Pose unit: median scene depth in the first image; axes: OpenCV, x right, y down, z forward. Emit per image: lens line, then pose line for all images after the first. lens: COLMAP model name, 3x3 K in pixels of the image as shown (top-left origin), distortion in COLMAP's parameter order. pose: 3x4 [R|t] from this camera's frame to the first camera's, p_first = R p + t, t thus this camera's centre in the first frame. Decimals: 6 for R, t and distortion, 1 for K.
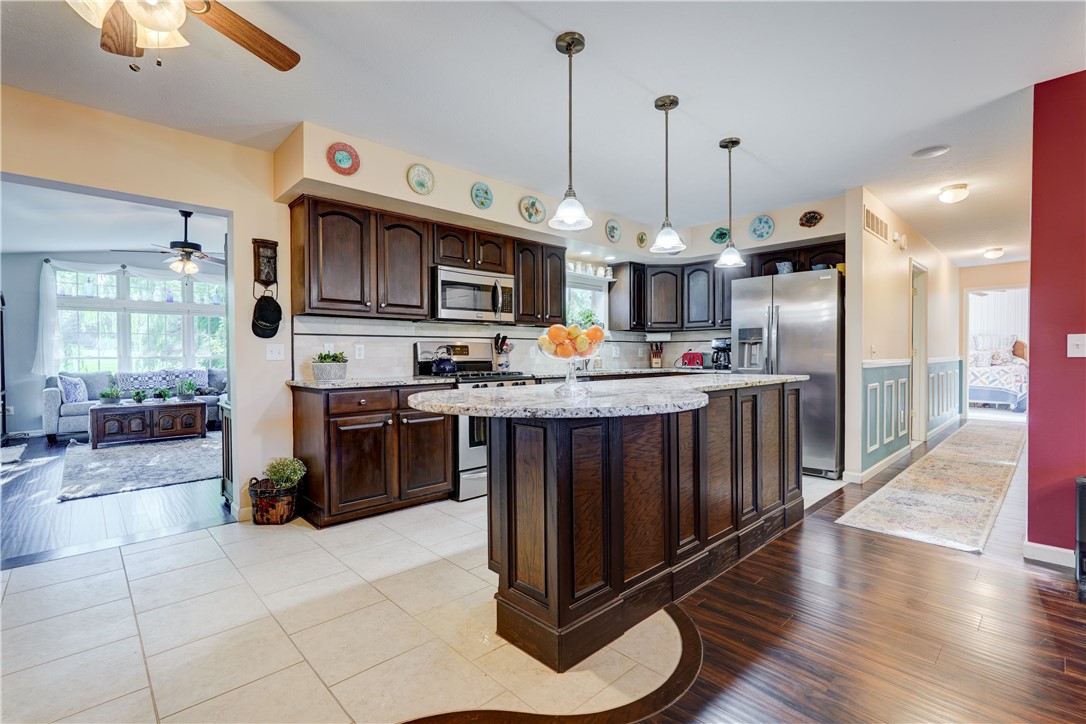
lens RADIAL K [[500.3, 0, 548.7], [0, 500.3, 362.6], [0, 0, 1]] dist [-0.014844, 0.007287]
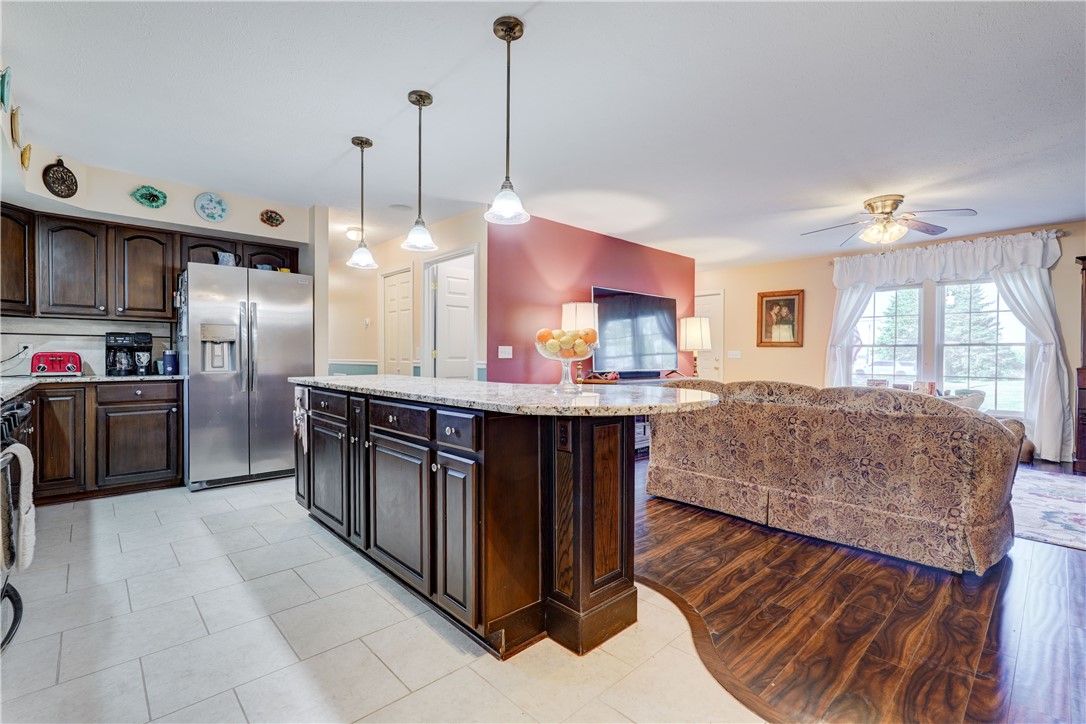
lens RADIAL K [[500.3, 0, 538.9], [0, 500.3, 359.5], [0, 0, 1]] dist [-0.014844, 0.007287]
pose [[0.001301, -0.001838, 0.999997, -0.482184], [0.010543, 0.999943, 0.001825, -0.005778], [-0.999944, 0.010541, 0.001320, 0.499698]]
